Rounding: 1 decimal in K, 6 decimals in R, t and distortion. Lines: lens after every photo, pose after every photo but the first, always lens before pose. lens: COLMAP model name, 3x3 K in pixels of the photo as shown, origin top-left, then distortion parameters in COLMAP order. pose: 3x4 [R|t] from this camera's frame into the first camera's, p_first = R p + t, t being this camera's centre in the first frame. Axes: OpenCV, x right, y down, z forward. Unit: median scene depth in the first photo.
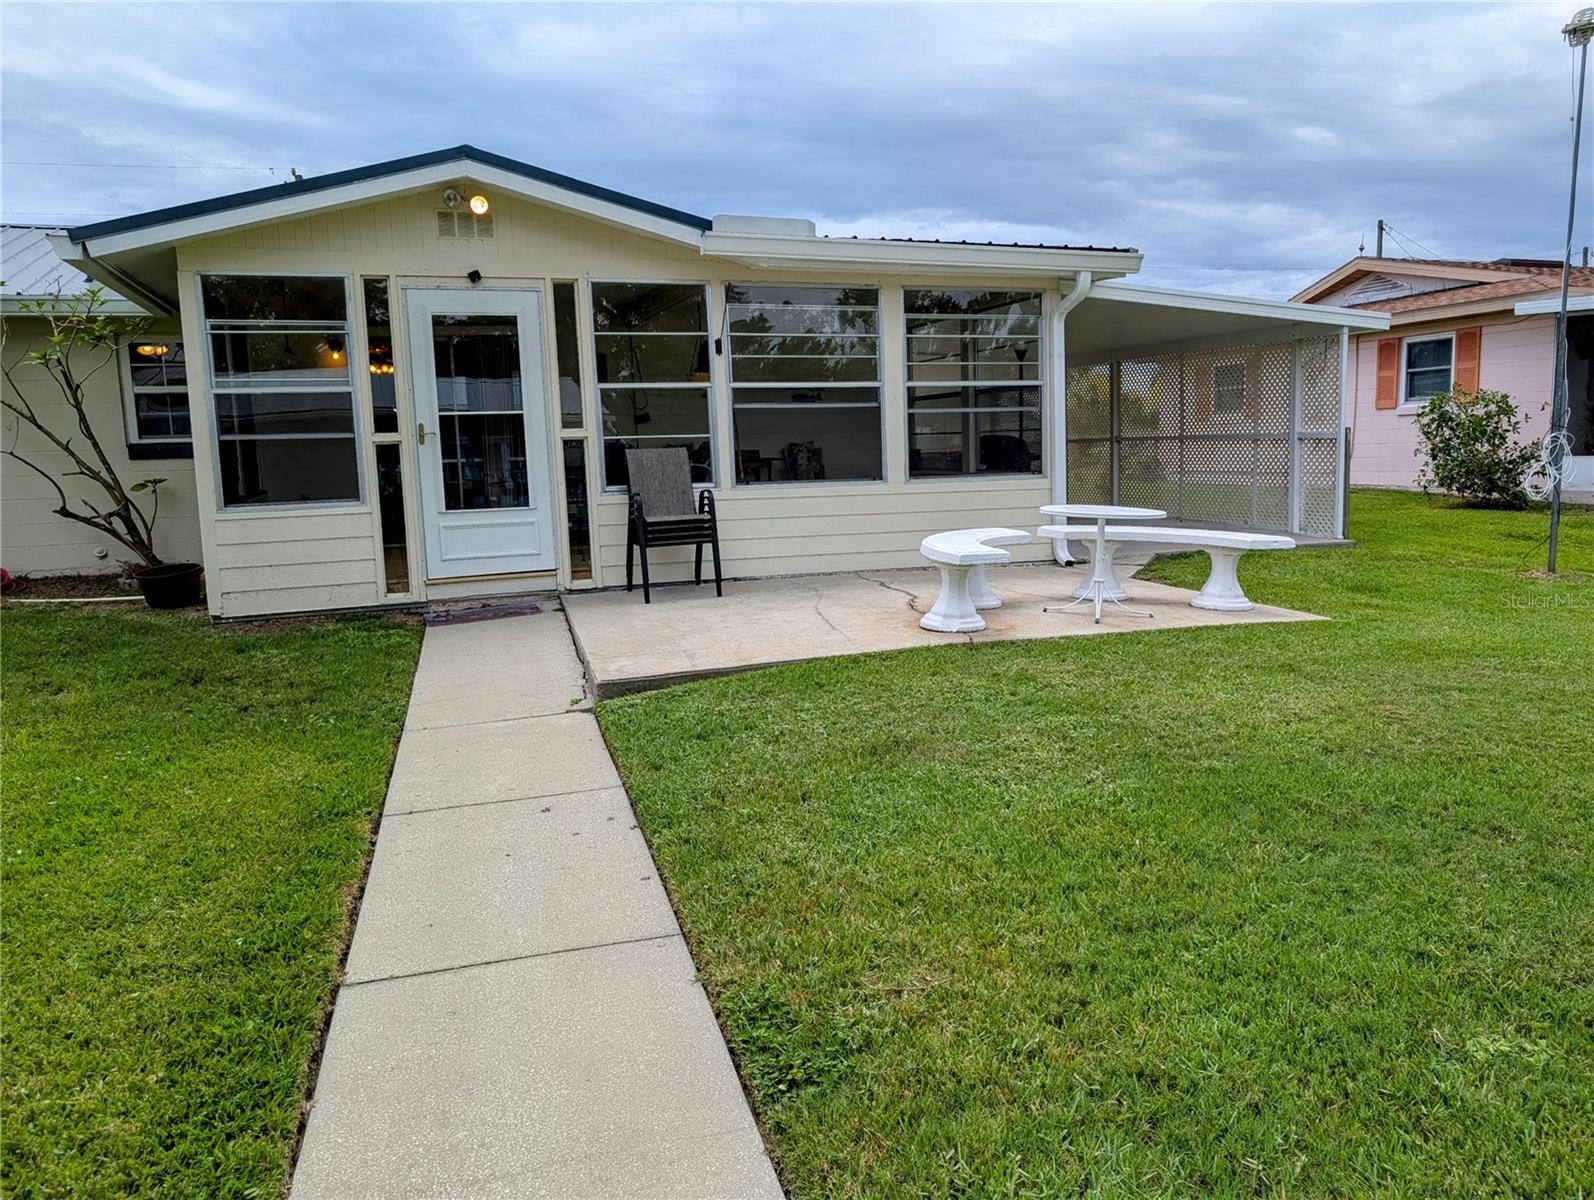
lens RADIAL K [[1127.9, 0, 822.1], [0, 1127.9, 605.2], [0, 0, 1]] dist [0.068177, -0.083458]
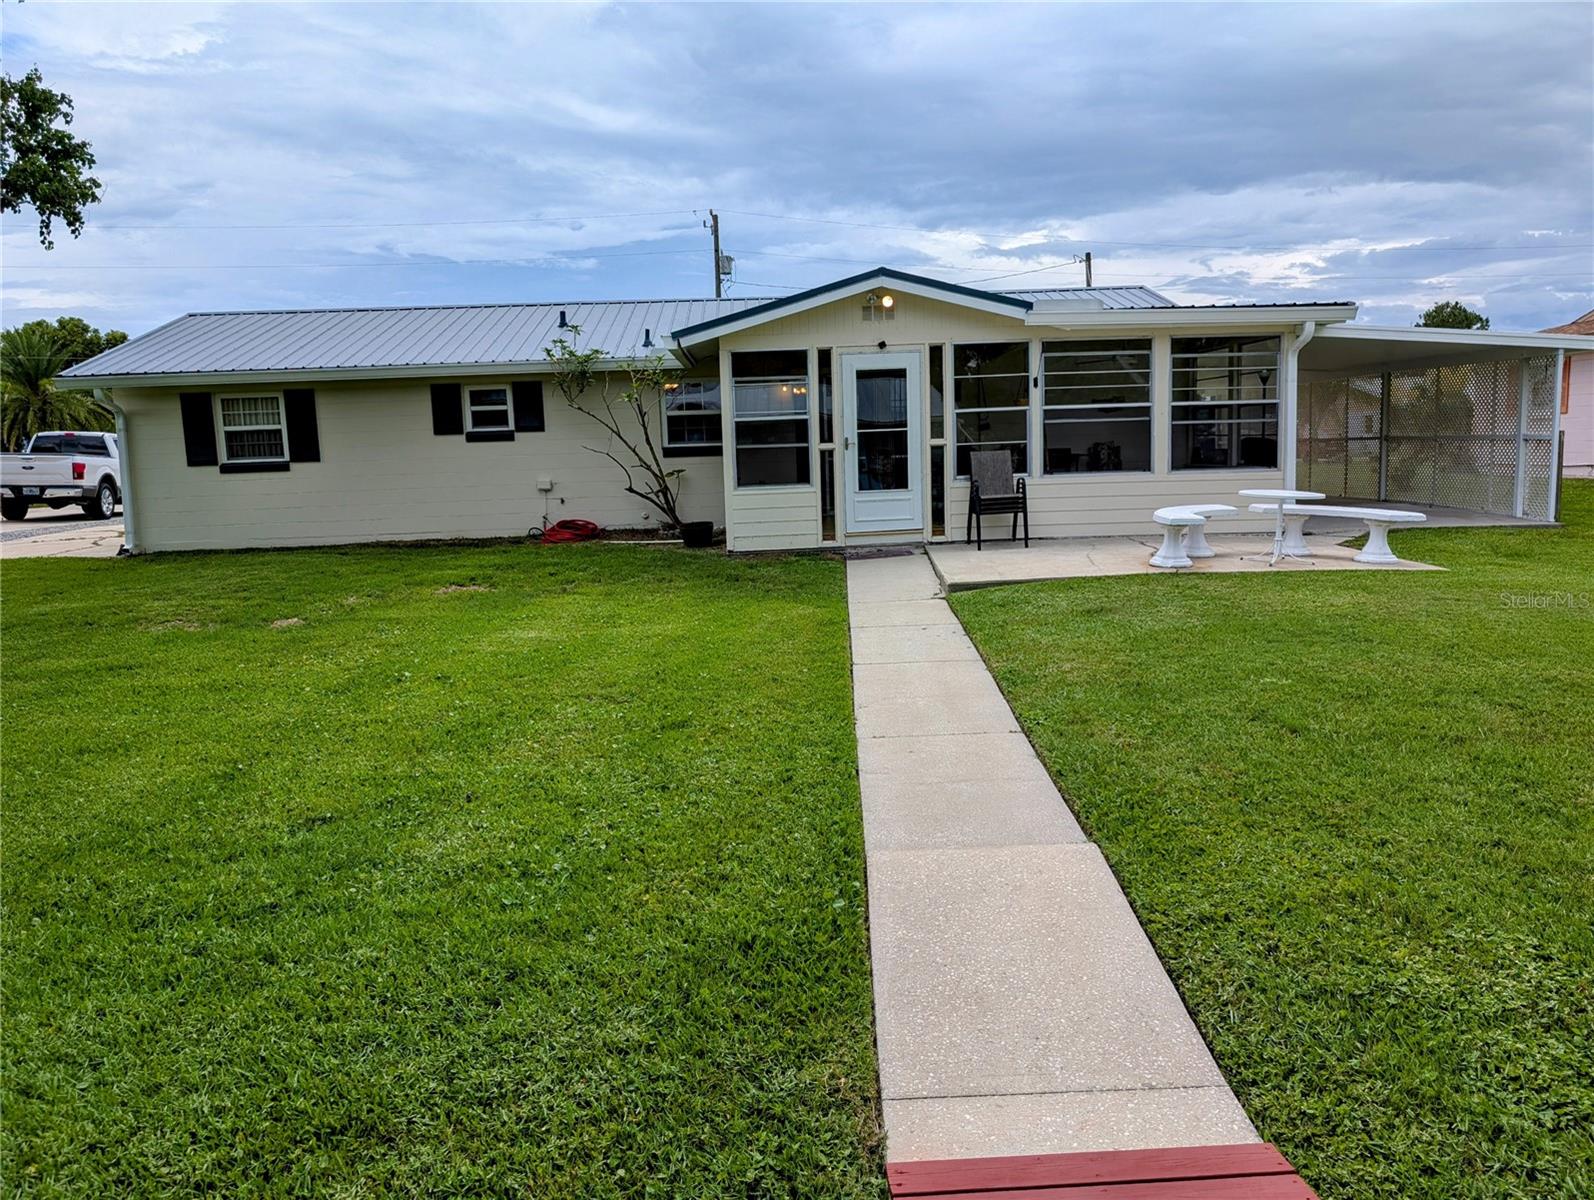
lens RADIAL K [[1167.0, 0, 809.3], [0, 1167.0, 612.3], [0, 0, 1]] dist [0.035992, -0.038394]
pose [[0.951660, 0.042241, -0.304235, 0.109380], [-0.038126, 0.999084, 0.019457, 0.057408], [0.304778, -0.006917, 0.952398, -0.575629]]
